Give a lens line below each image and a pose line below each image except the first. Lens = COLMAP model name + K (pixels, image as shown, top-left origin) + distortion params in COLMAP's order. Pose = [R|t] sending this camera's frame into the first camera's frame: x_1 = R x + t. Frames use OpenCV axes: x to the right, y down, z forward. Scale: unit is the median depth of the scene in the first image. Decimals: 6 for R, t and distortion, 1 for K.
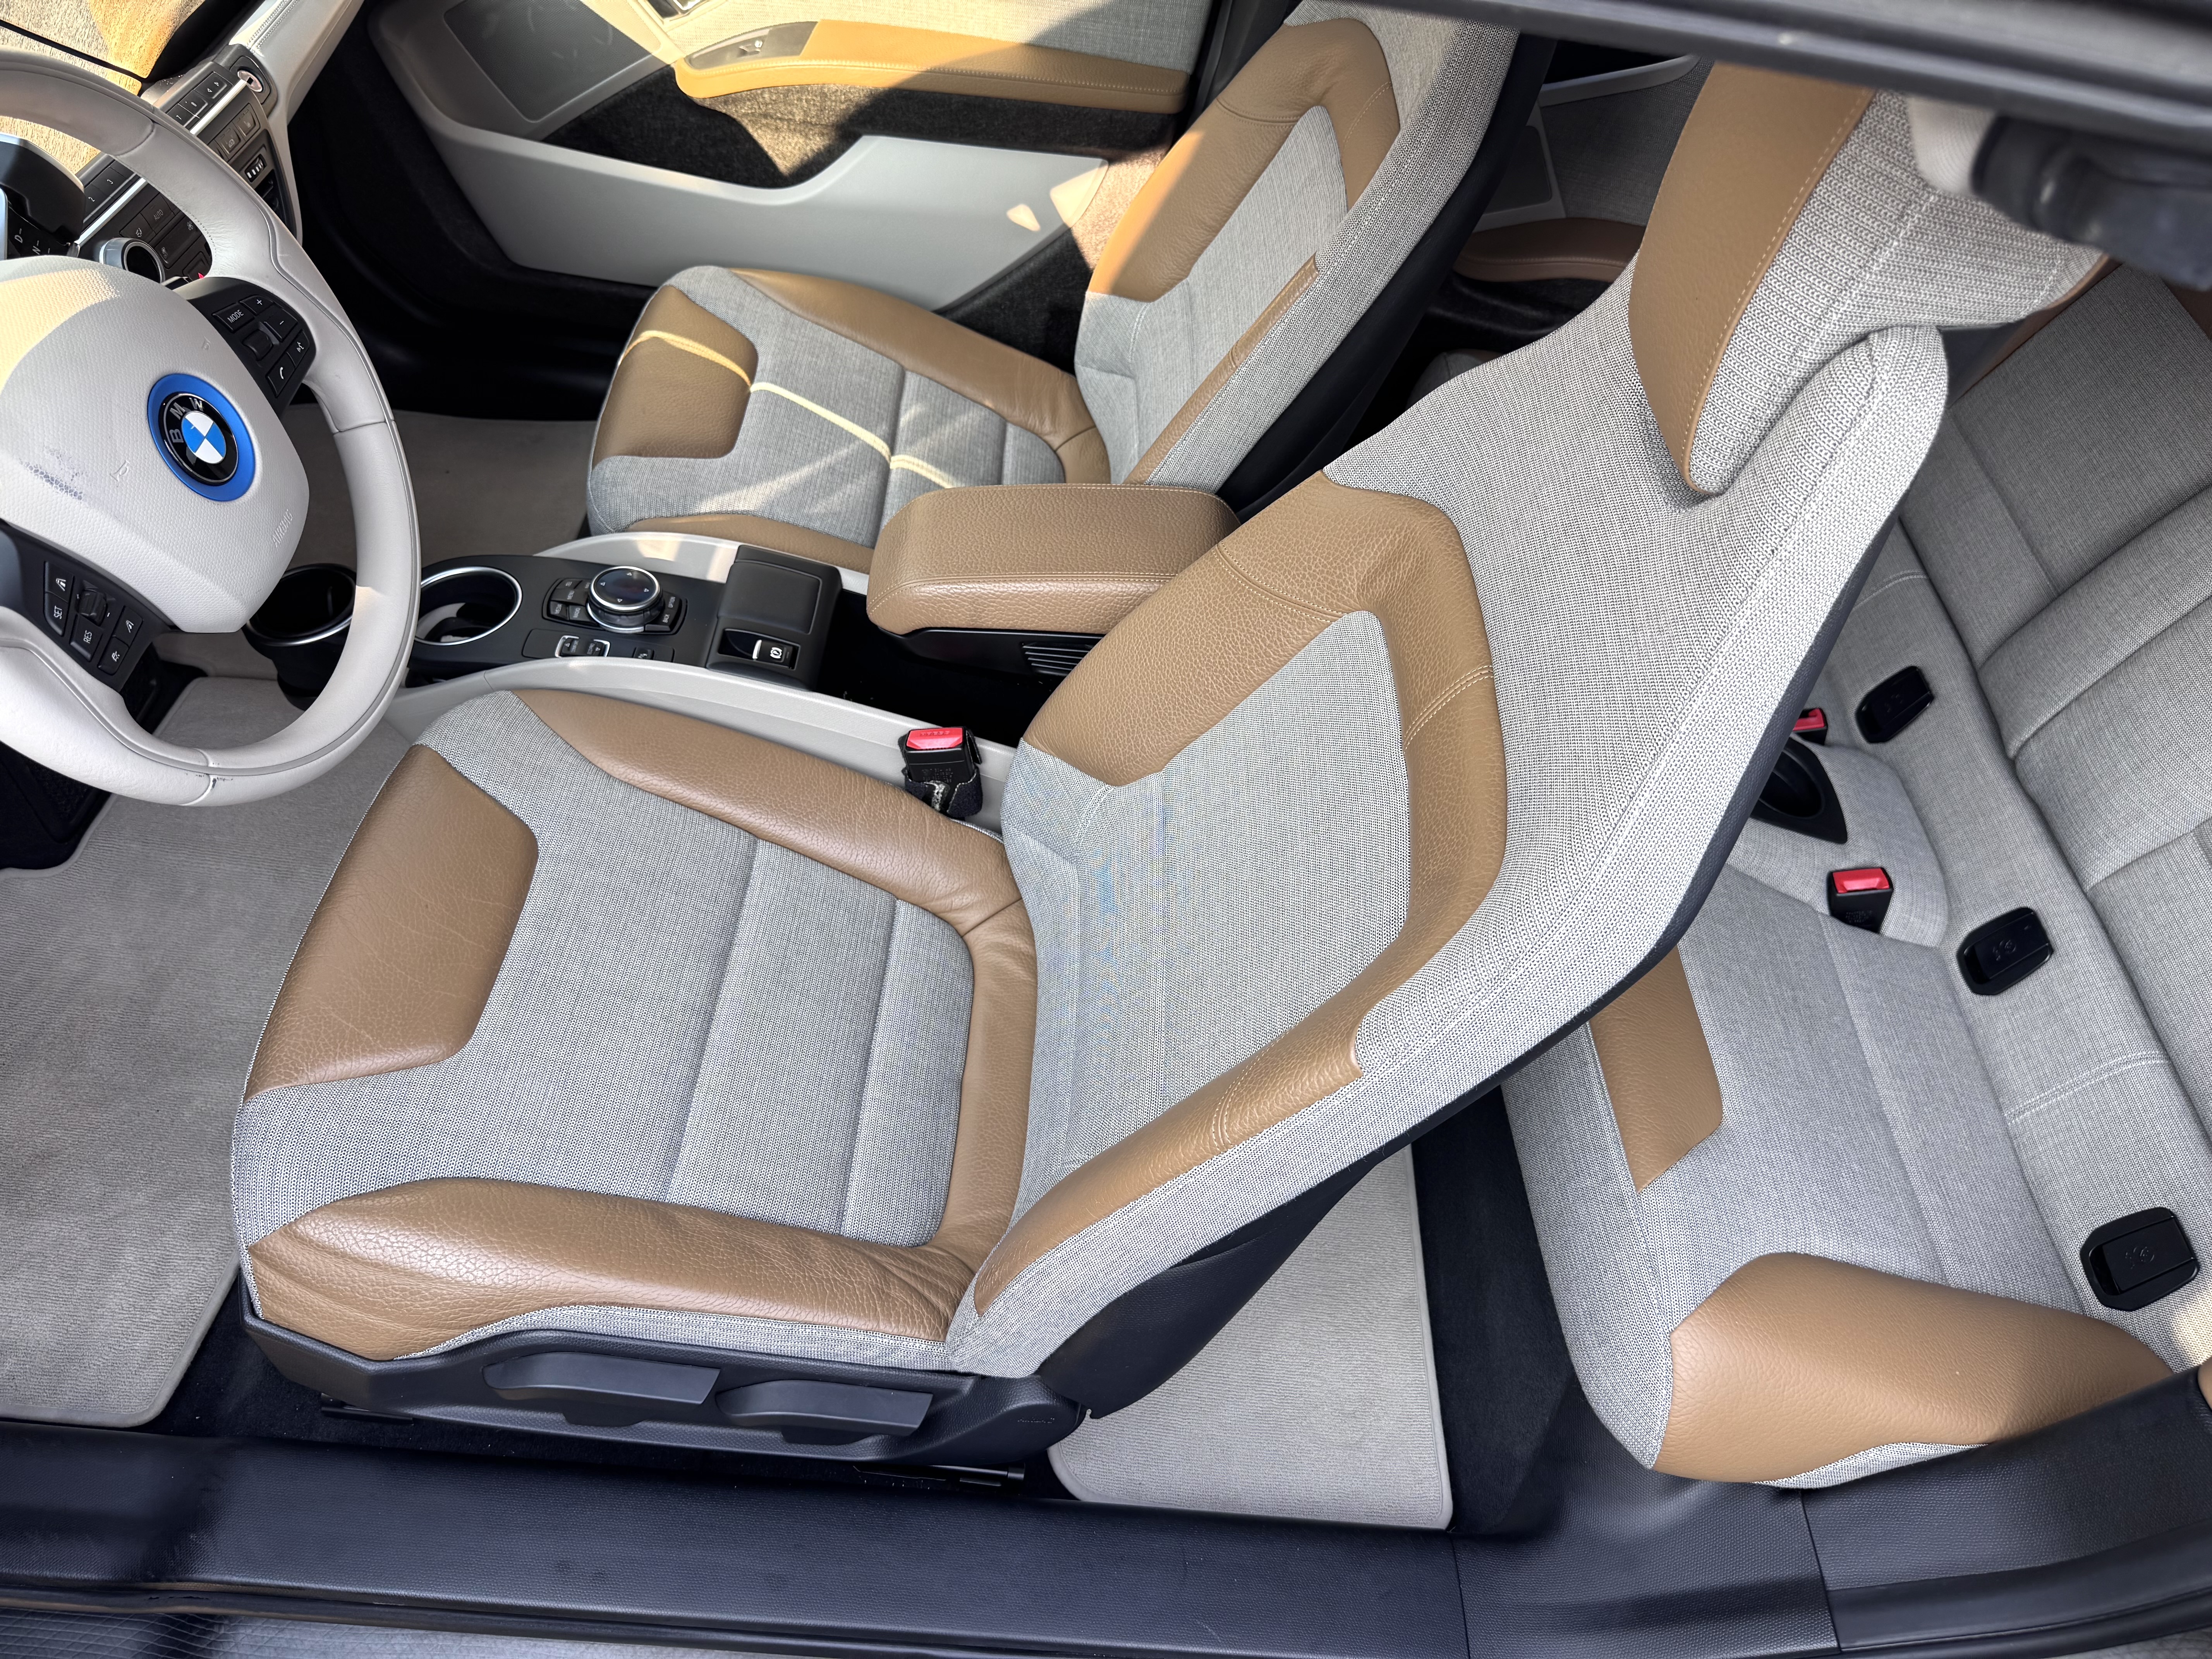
lens RADIAL K [[1556.1, 0, 1095.0], [0, 1556.1, 837.6], [0, 0, 1]] dist [0.012668, 0.000805]
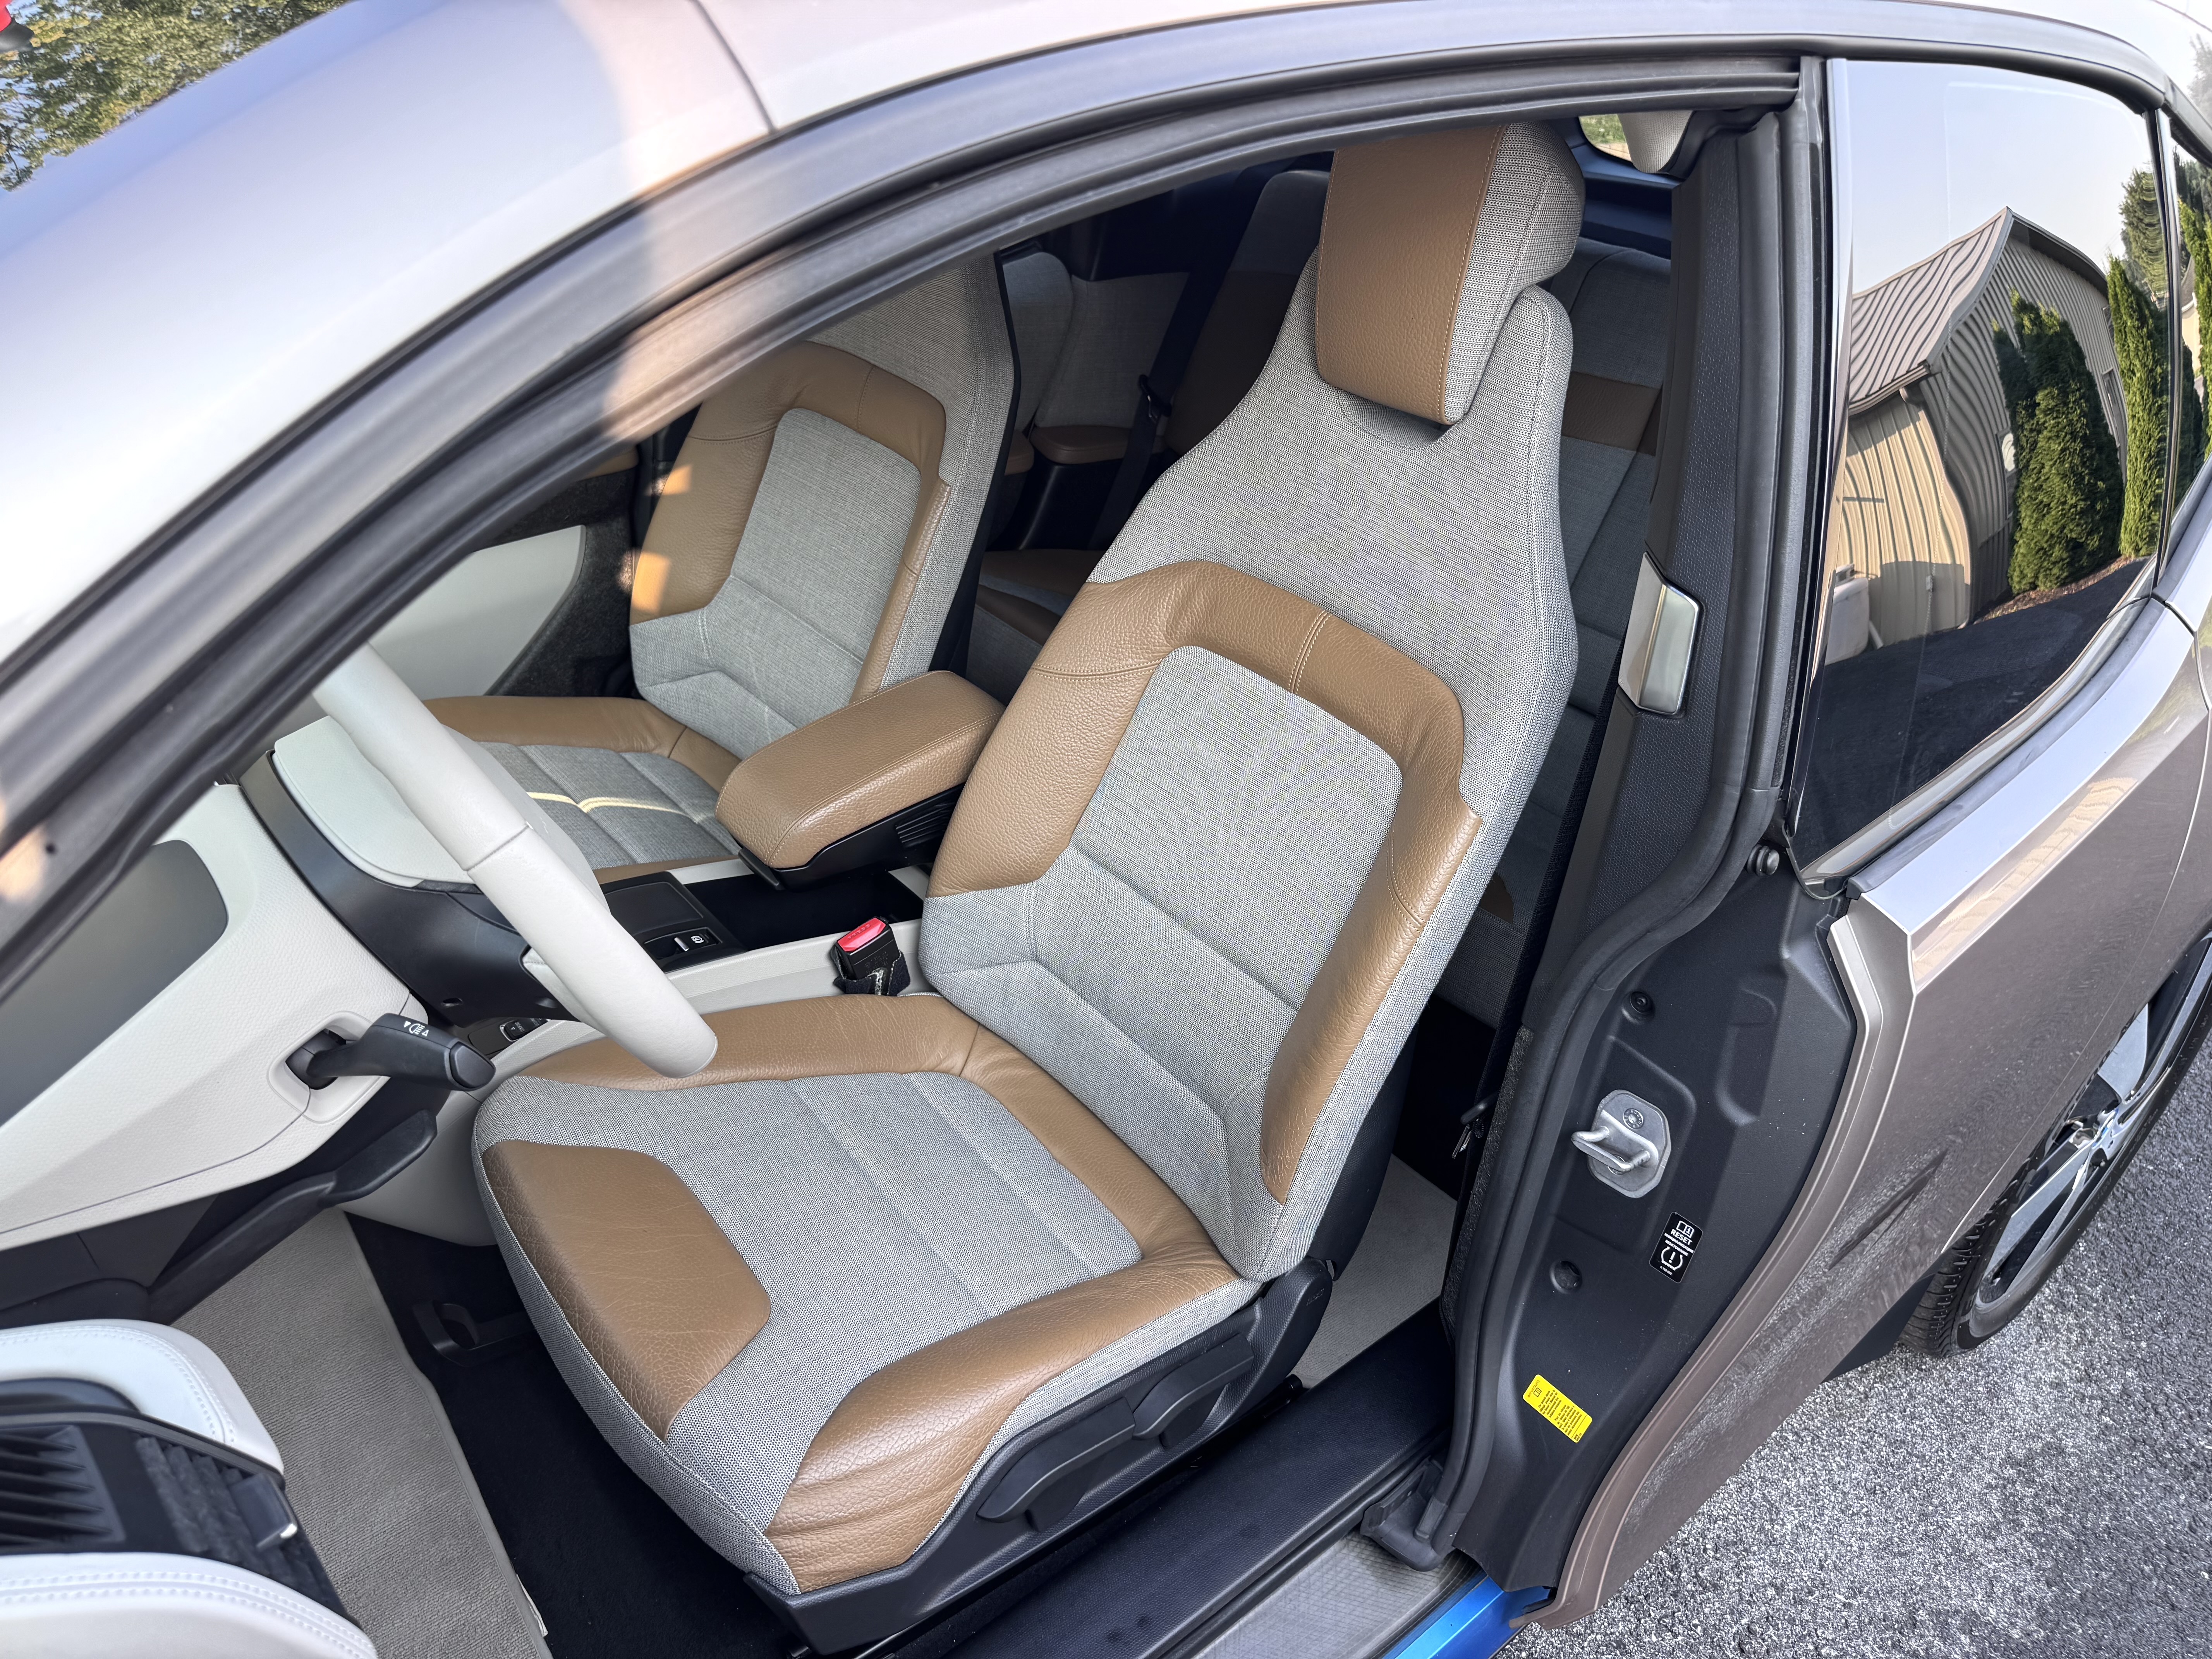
lens RADIAL K [[1540.9, 0, 1097.2], [0, 1540.9, 829.3], [0, 0, 1]] dist [0.006035, -0.016068]
pose [[0.756740, -0.431437, 0.491128, -0.468493], [0.523246, 0.850106, -0.059443, 0.027509], [-0.391865, 0.301964, 0.869057, -0.088626]]
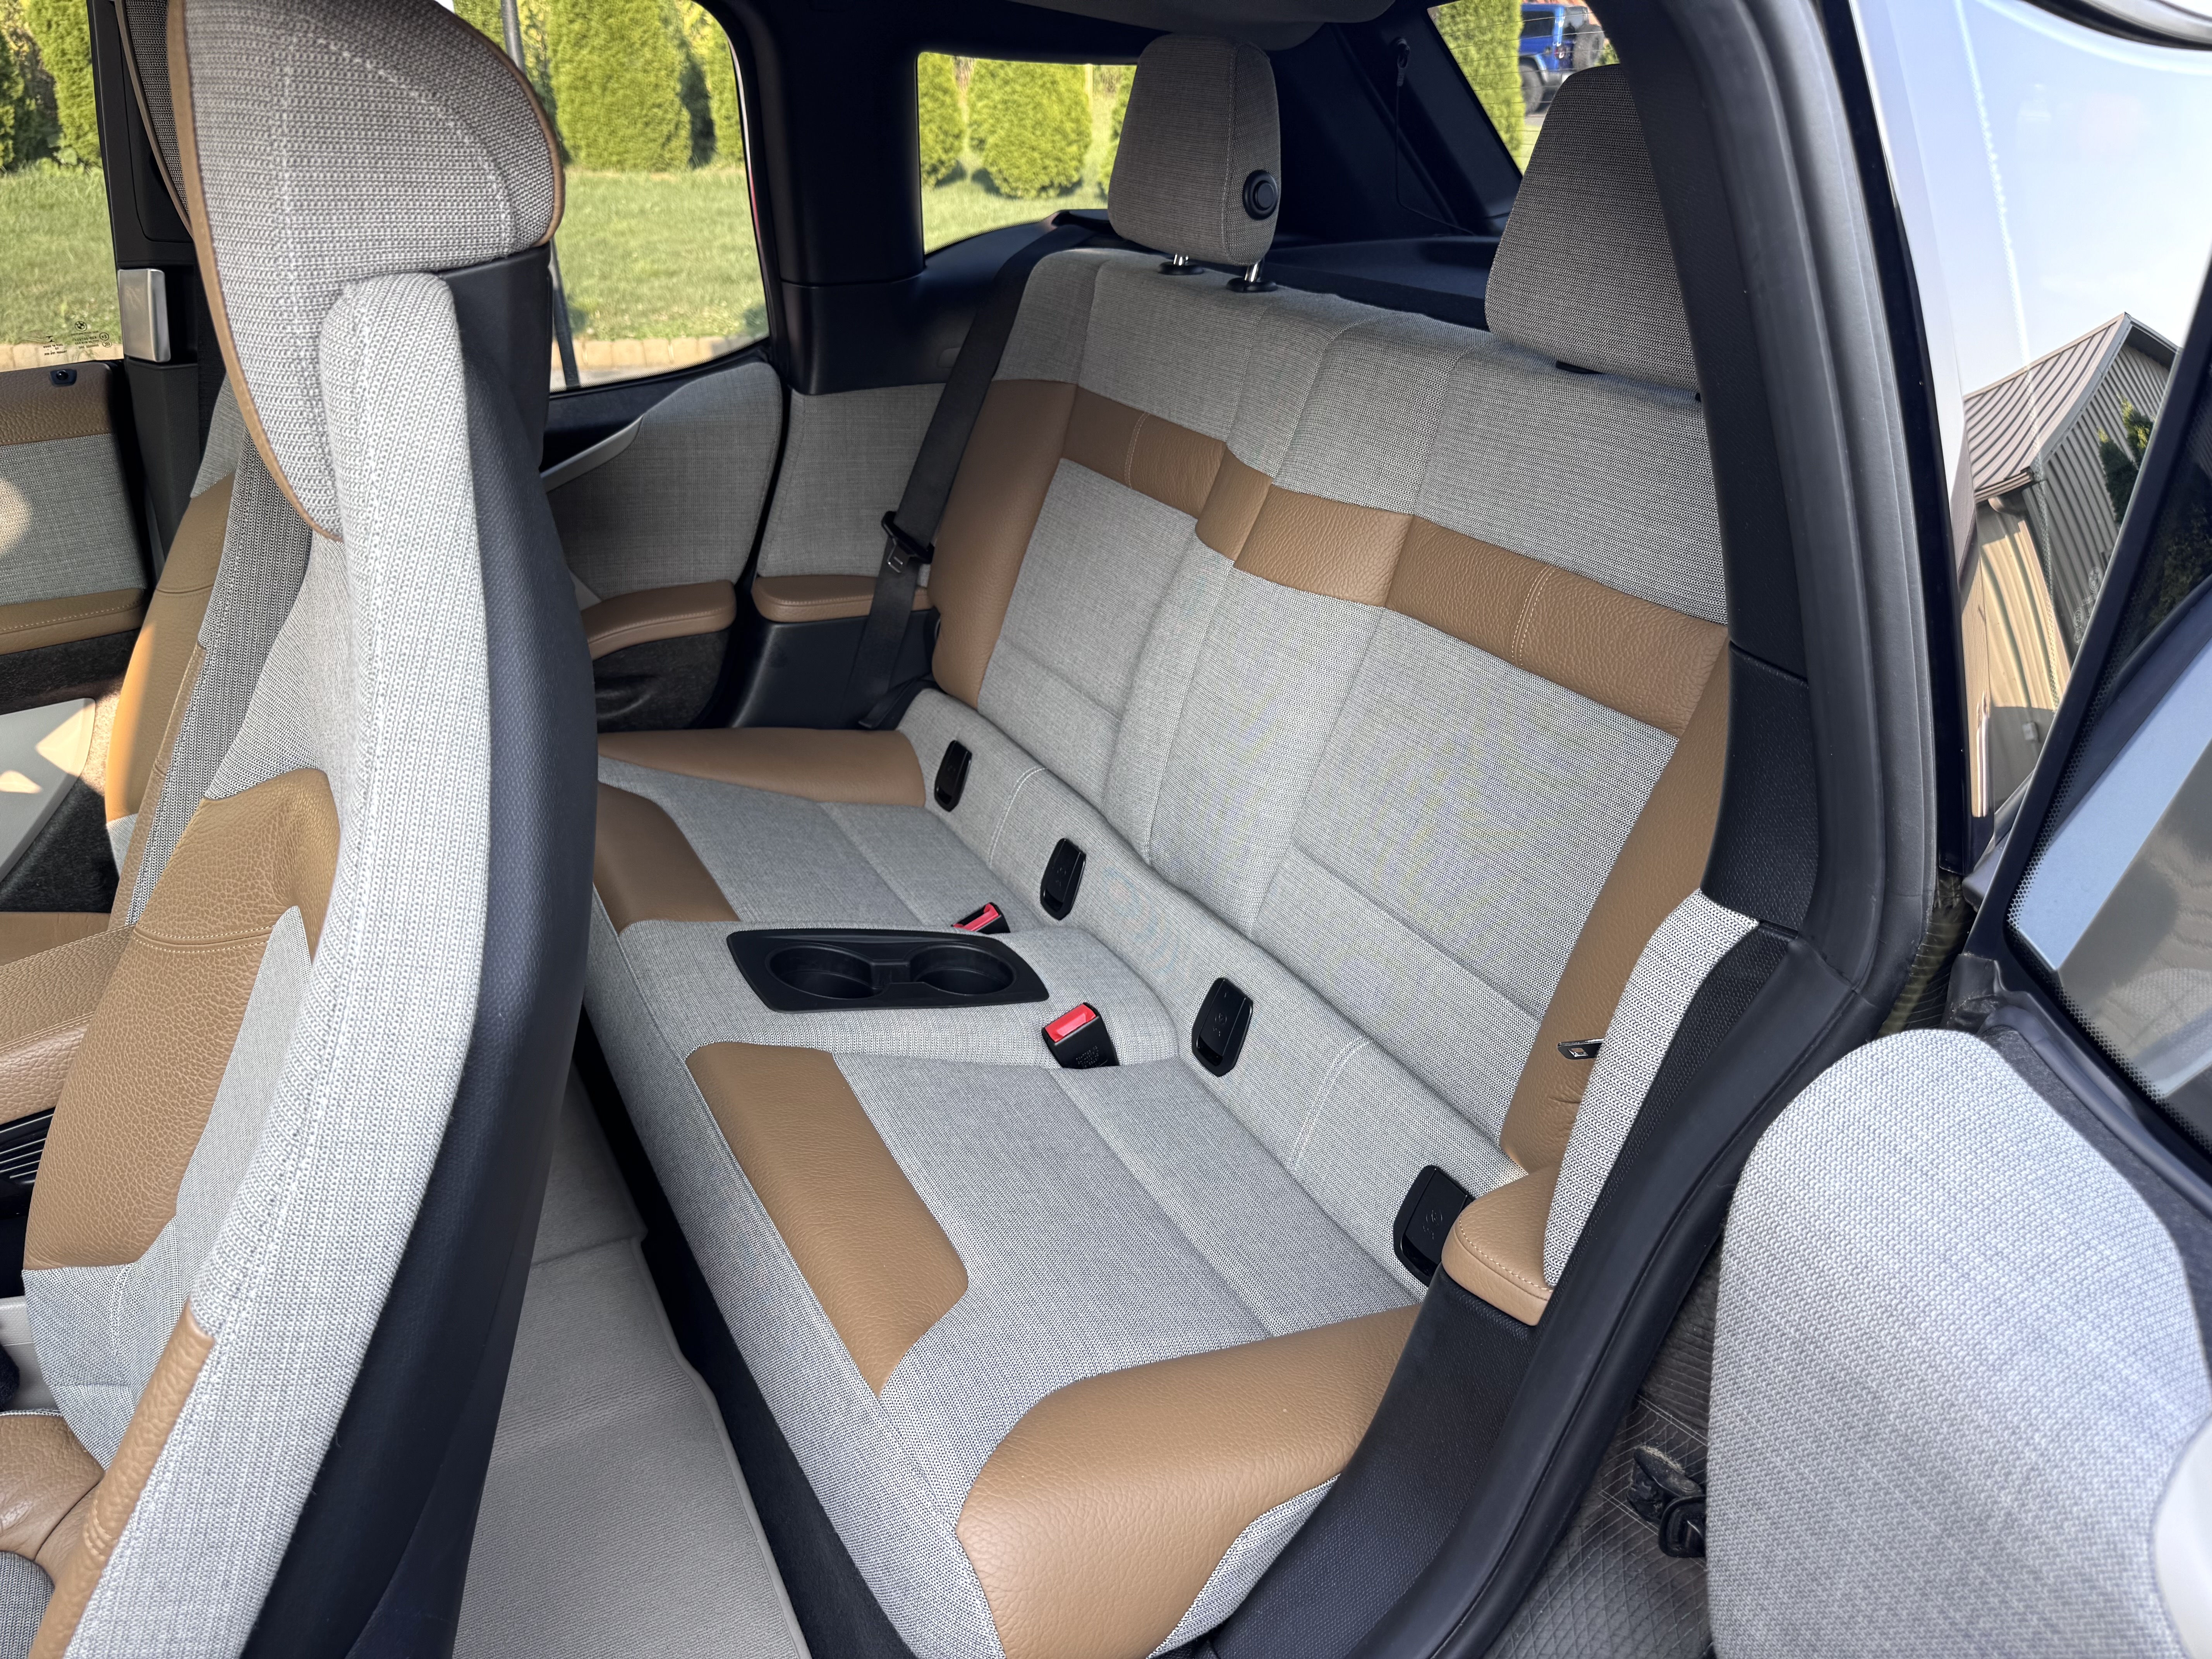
lens RADIAL K [[1540.9, 0, 1097.2], [0, 1540.9, 829.3], [0, 0, 1]] dist [0.006035, -0.016068]
pose [[0.858495, -0.355005, 0.370079, 0.208978], [0.461429, 0.849624, -0.255388, 0.194916], [-0.223764, 0.390014, 0.893207, 0.096920]]
